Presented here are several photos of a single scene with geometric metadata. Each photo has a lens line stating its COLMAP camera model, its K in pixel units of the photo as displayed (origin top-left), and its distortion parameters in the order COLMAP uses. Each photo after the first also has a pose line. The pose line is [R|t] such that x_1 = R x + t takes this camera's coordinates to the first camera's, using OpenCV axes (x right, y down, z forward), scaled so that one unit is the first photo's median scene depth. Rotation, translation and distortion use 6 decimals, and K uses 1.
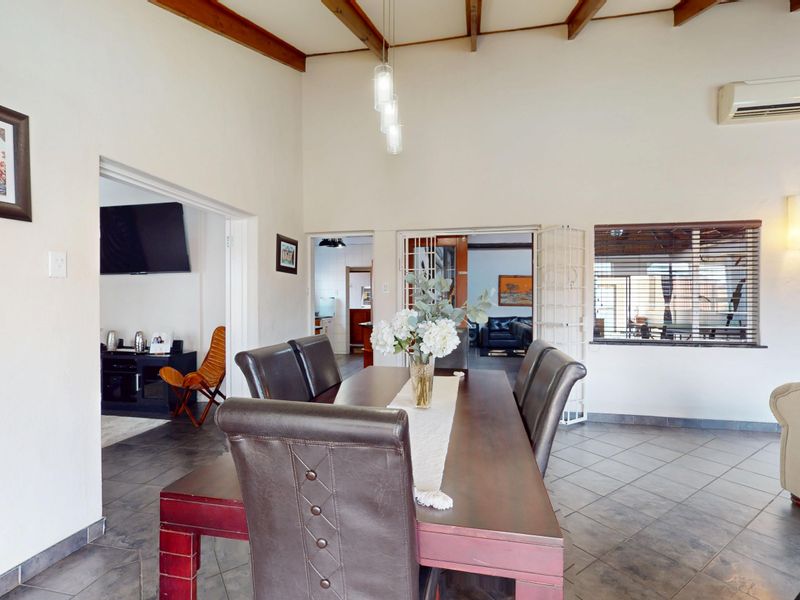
lens RADIAL K [[317.5, 0, 400.2], [0, 317.5, 302.2], [0, 0, 1]] dist [0.001134, 0.000111]
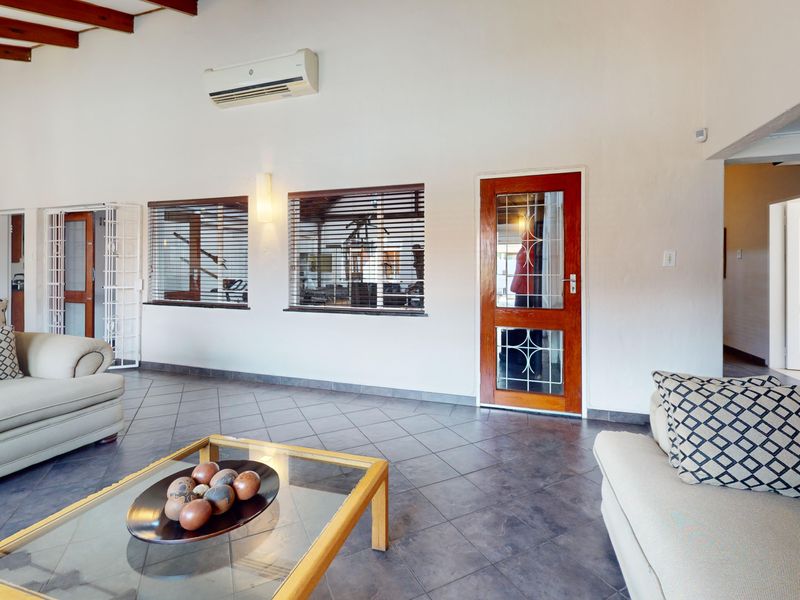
lens RADIAL K [[390.3, 0, 398.5], [0, 390.3, 302.8], [0, 0, 1]] dist [0.012770, -0.000039]
pose [[0.983004, 0.018719, -0.182625, 1.817318], [-0.004299, 0.996862, 0.079039, 0.006702], [0.183531, -0.076911, 0.980001, -0.260404]]
